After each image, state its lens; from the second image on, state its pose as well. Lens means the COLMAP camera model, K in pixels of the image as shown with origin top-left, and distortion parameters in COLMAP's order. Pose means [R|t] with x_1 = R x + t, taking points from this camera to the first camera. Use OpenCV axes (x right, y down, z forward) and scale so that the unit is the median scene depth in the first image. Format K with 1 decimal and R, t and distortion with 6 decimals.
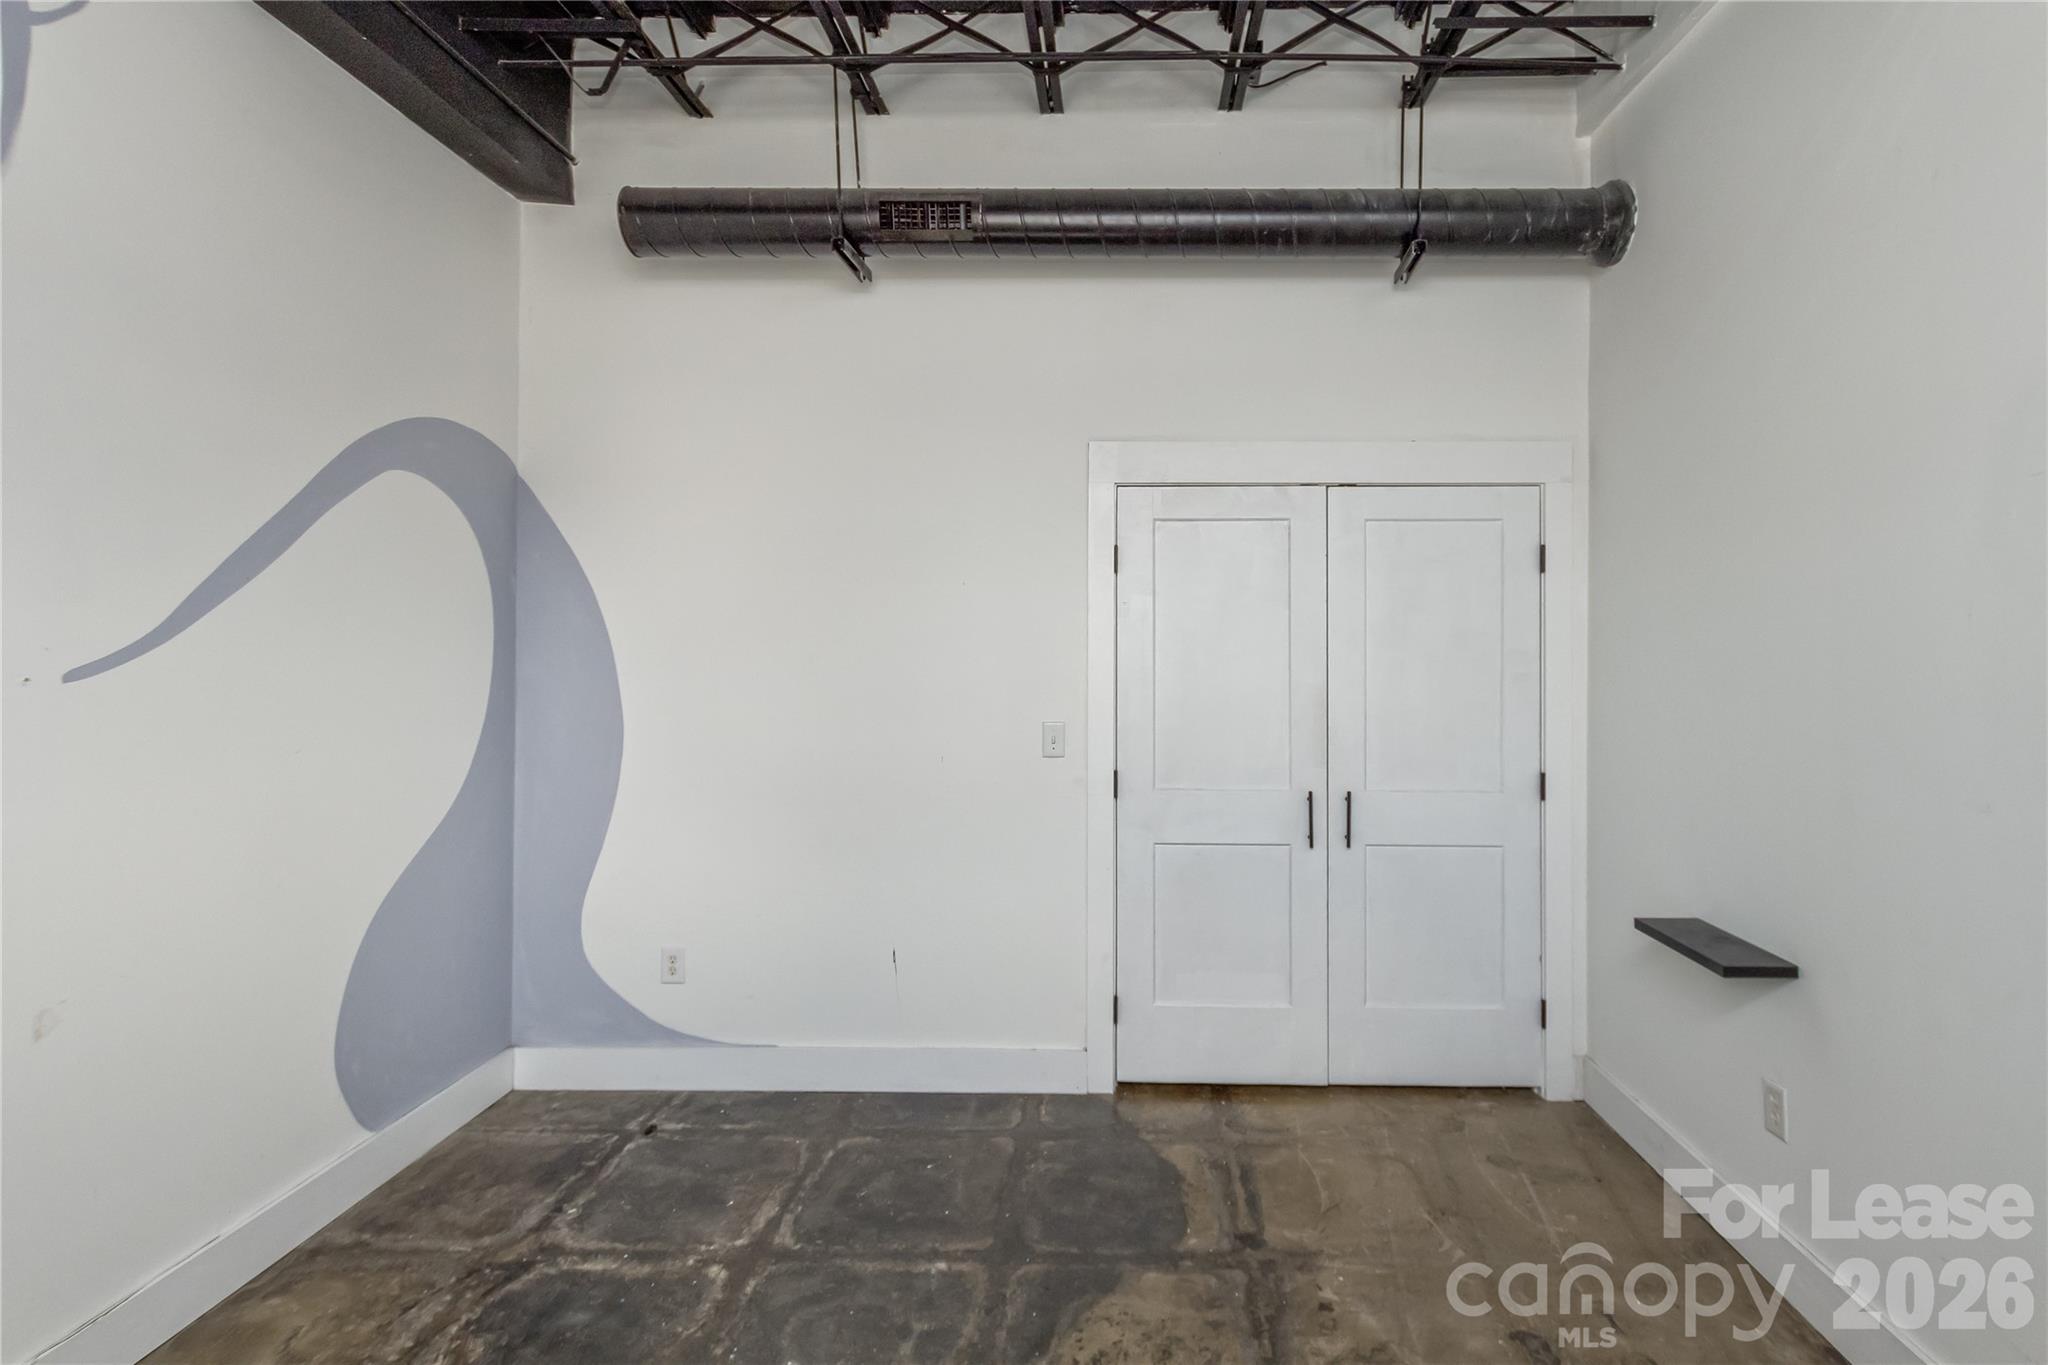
lens RADIAL K [[976.8, 0, 1088.0], [0, 976.8, 639.3], [0, 0, 1]] dist [0.001707, -0.002826]
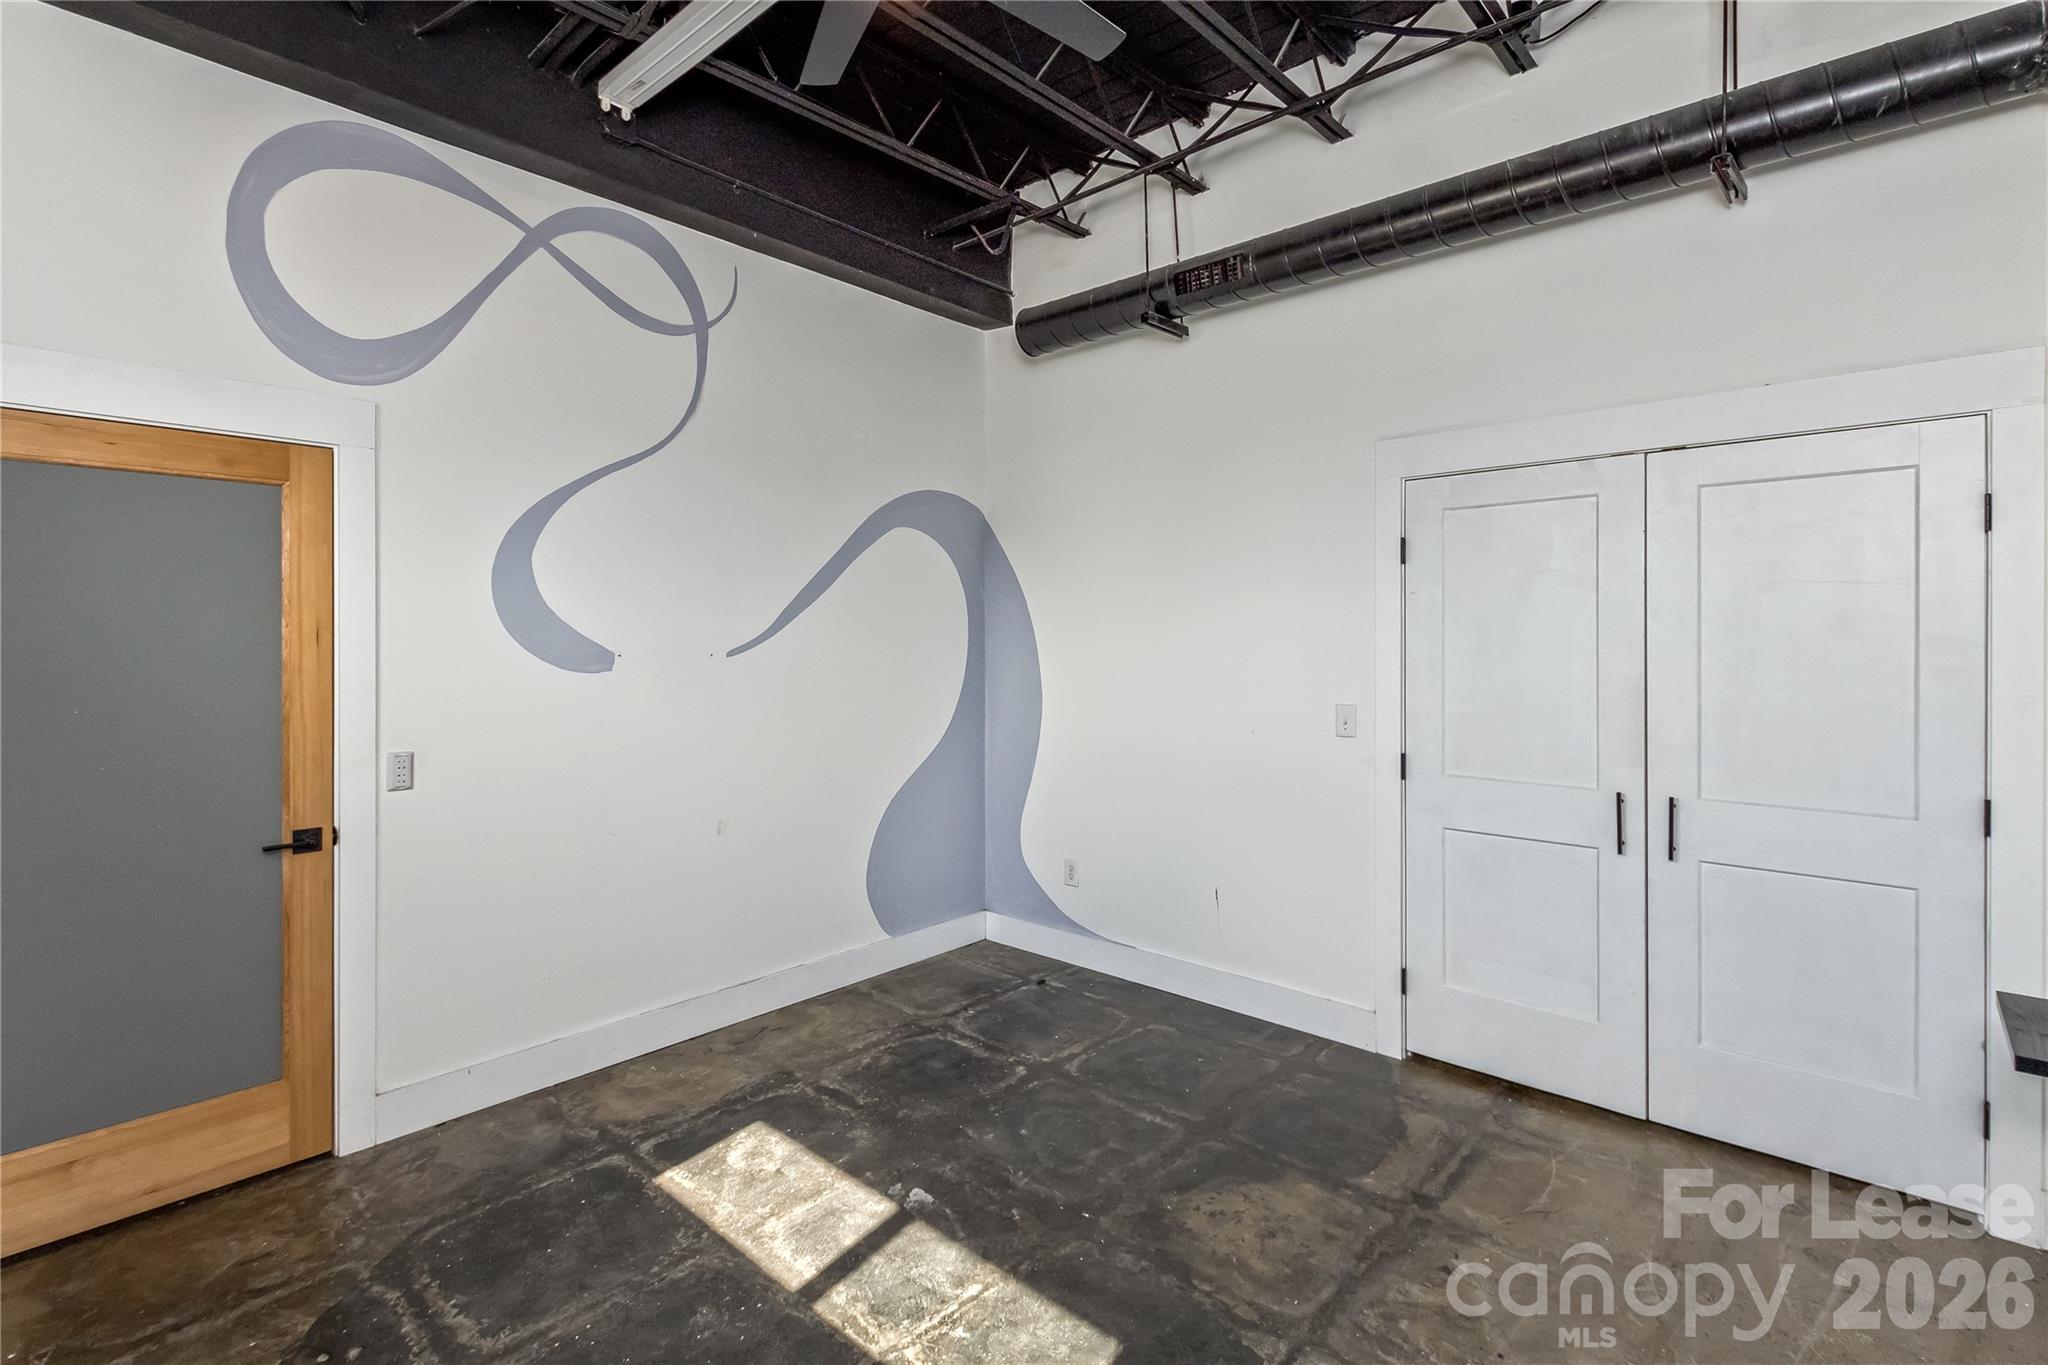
lens RADIAL K [[946.2, 0, 1025.9], [0, 946.2, 656.0], [0, 0, 1]] dist [-0.007678, -0.001548]
pose [[0.749396, 0.005755, -0.662097, 0.427758], [0.008272, 0.999803, 0.018052, 0.008562], [0.662071, -0.019005, 0.749201, -0.022752]]
